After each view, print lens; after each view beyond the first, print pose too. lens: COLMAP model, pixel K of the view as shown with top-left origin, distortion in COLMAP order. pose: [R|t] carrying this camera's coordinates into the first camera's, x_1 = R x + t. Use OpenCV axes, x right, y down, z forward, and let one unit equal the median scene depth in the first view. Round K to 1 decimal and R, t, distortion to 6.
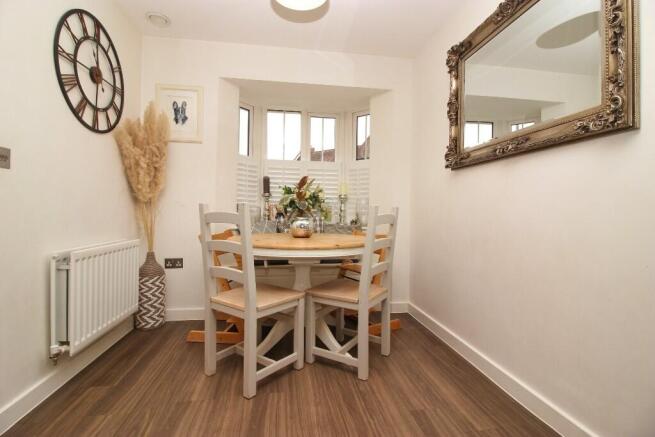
lens RADIAL K [[302.3, 0, 326.8], [0, 302.3, 214.4], [0, 0, 1]] dist [-0.017862, -0.001258]
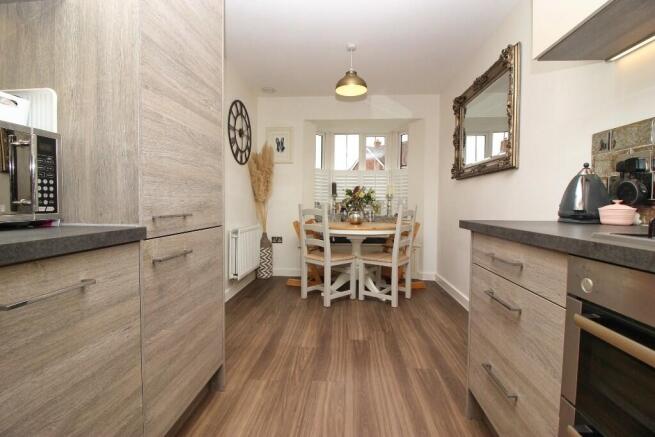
lens RADIAL K [[302.3, 0, 326.8], [0, 302.3, 214.4], [0, 0, 1]] dist [-0.017862, -0.001258]
pose [[0.975888, 0.004418, -0.218227, 0.111604], [0.001241, 0.999667, 0.025790, -0.015586], [0.218269, -0.025439, 0.975557, -0.572968]]
